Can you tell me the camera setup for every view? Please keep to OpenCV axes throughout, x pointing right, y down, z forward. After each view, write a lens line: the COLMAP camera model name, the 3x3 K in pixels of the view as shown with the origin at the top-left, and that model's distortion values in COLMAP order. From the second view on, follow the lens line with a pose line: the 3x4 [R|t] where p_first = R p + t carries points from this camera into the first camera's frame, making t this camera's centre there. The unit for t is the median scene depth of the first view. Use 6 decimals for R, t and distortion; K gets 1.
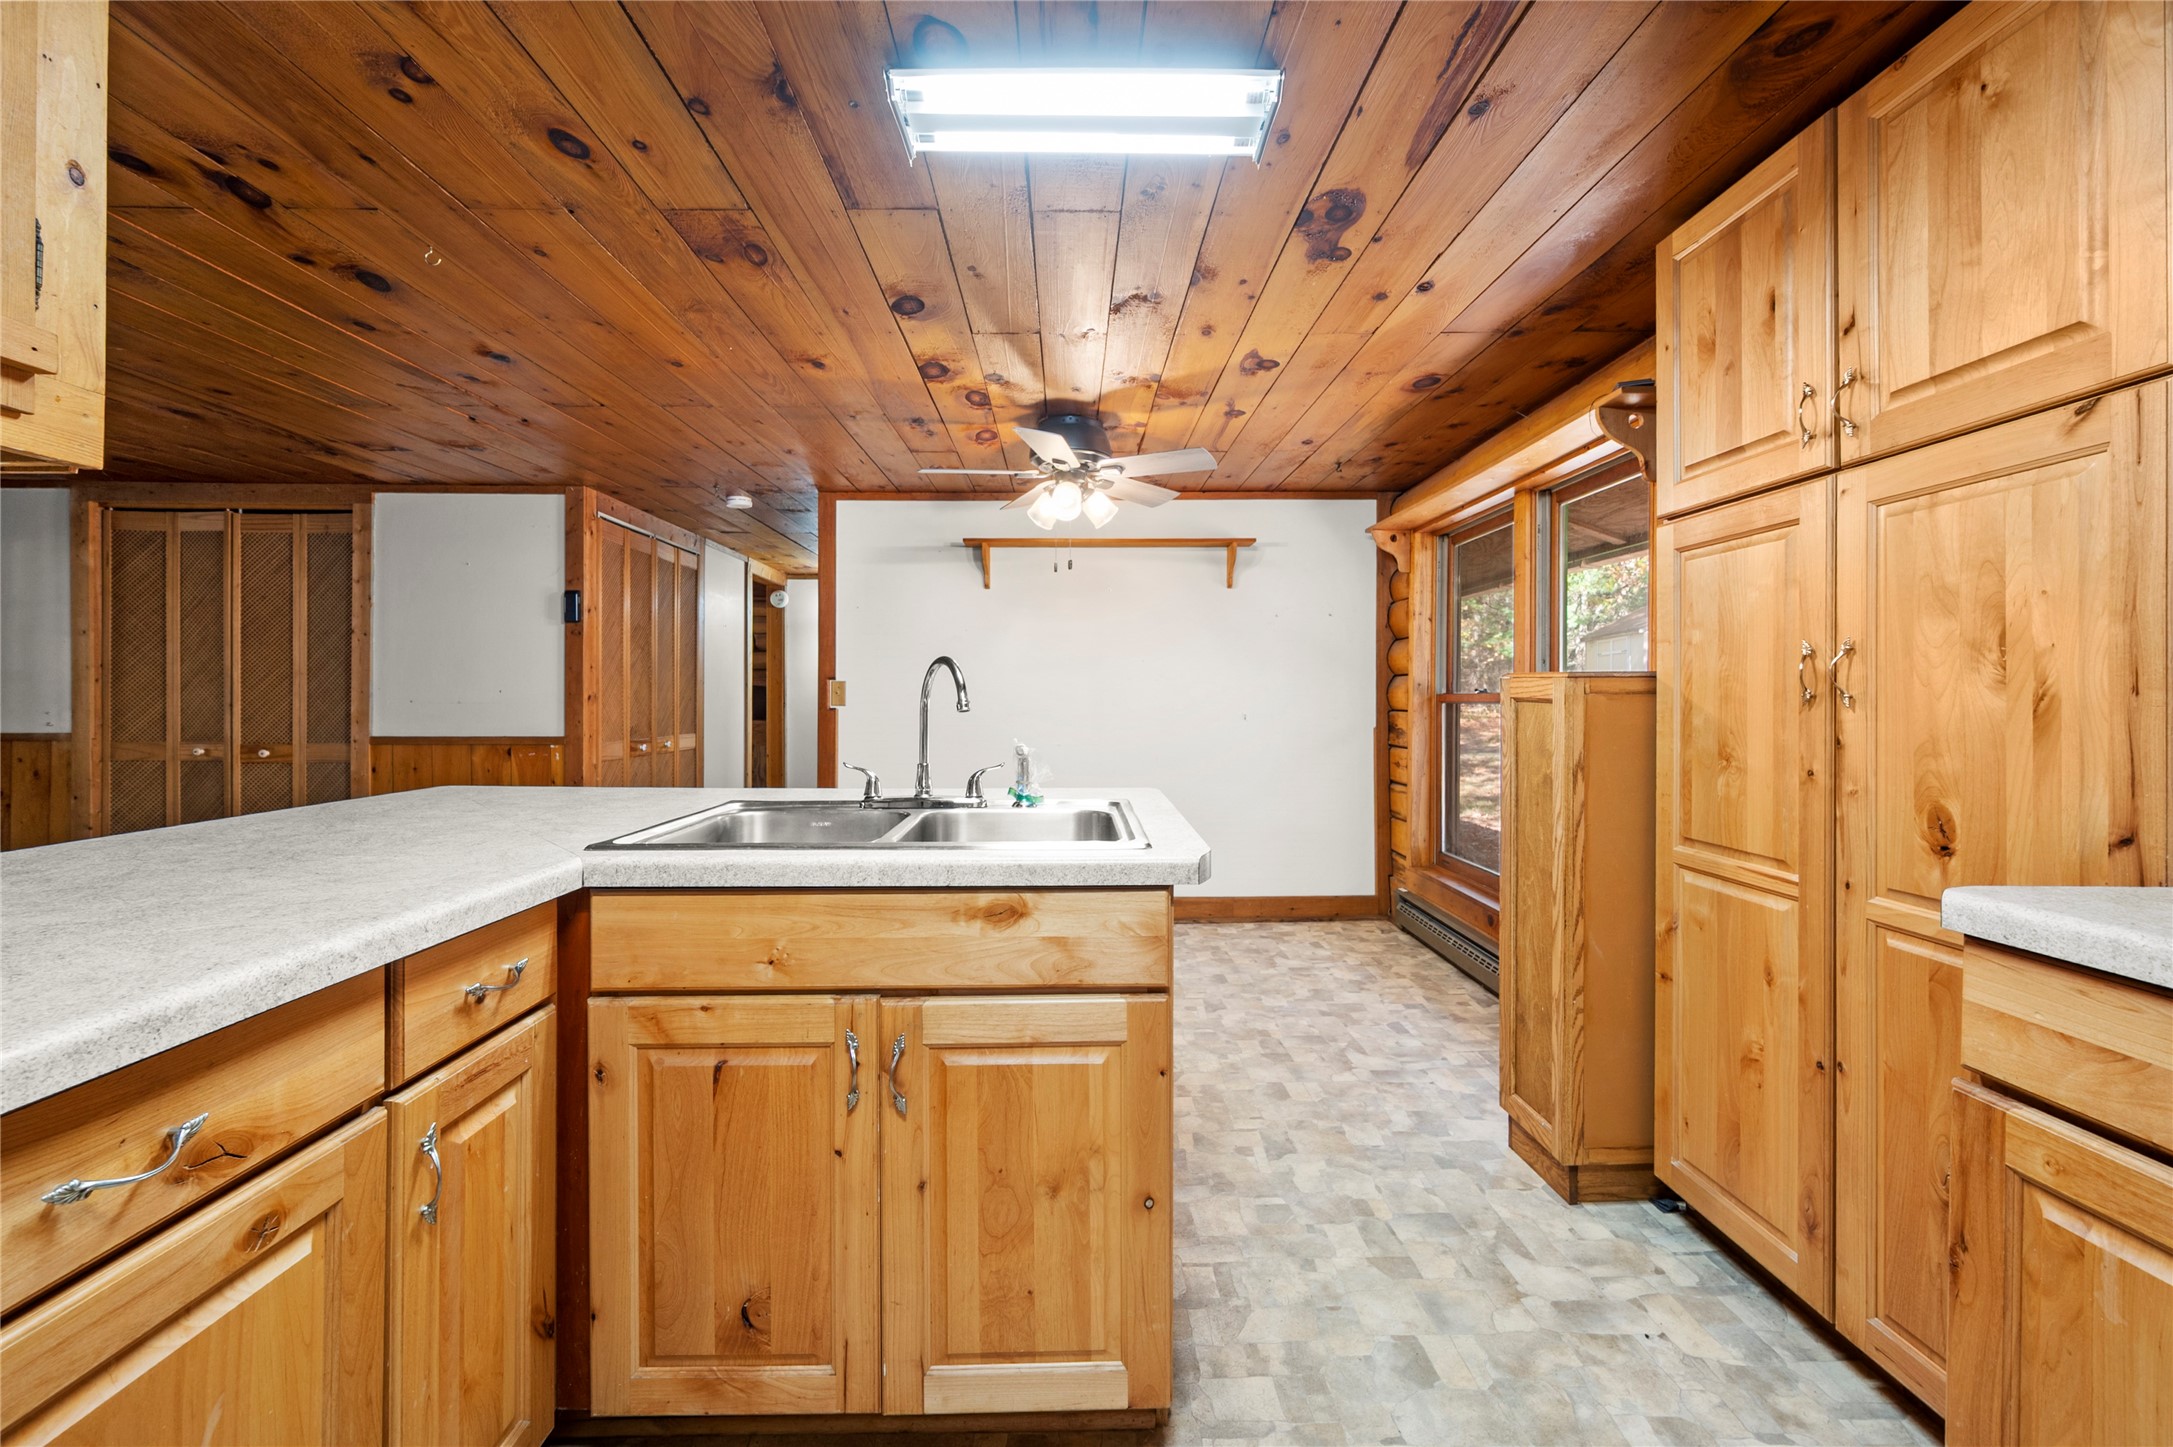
lens RADIAL K [[871.9, 0, 1096.0], [0, 871.9, 691.8], [0, 0, 1]] dist [-0.001579, -0.000216]
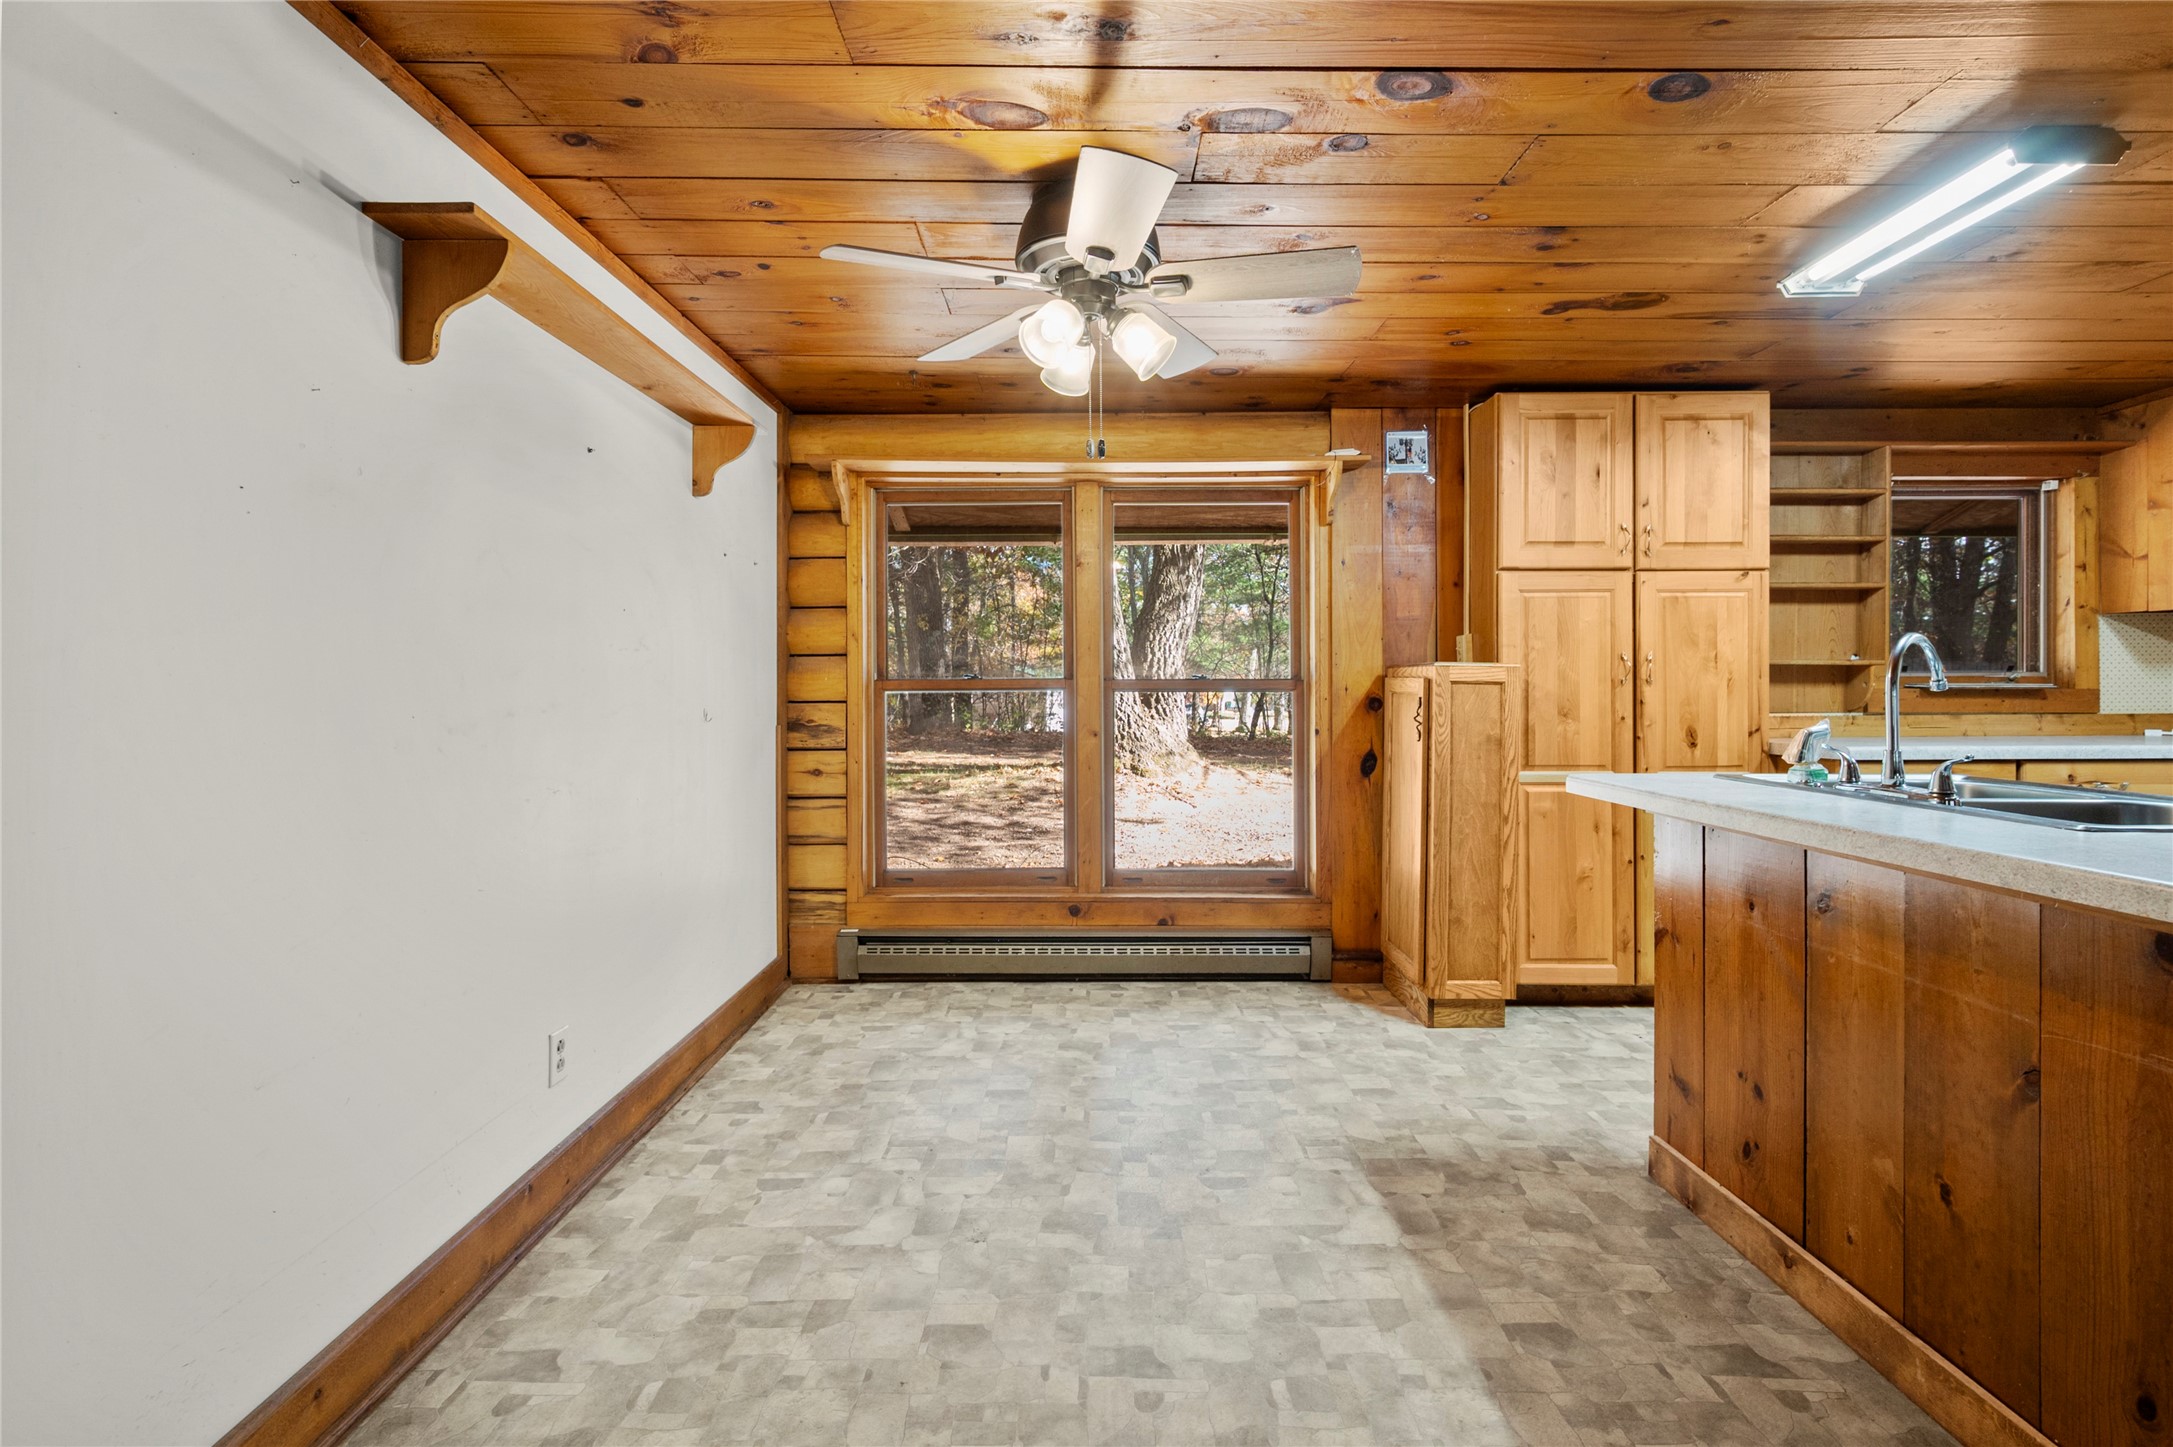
lens RADIAL K [[987.4, 0, 1083.1], [0, 987.4, 688.6], [0, 0, 1]] dist [0.000836, -0.000153]
pose [[0.035770, -0.002685, 0.999356, -1.217915], [-0.001342, 0.999995, 0.002735, 0.017181], [-0.999359, -0.001439, 0.035767, 1.763765]]
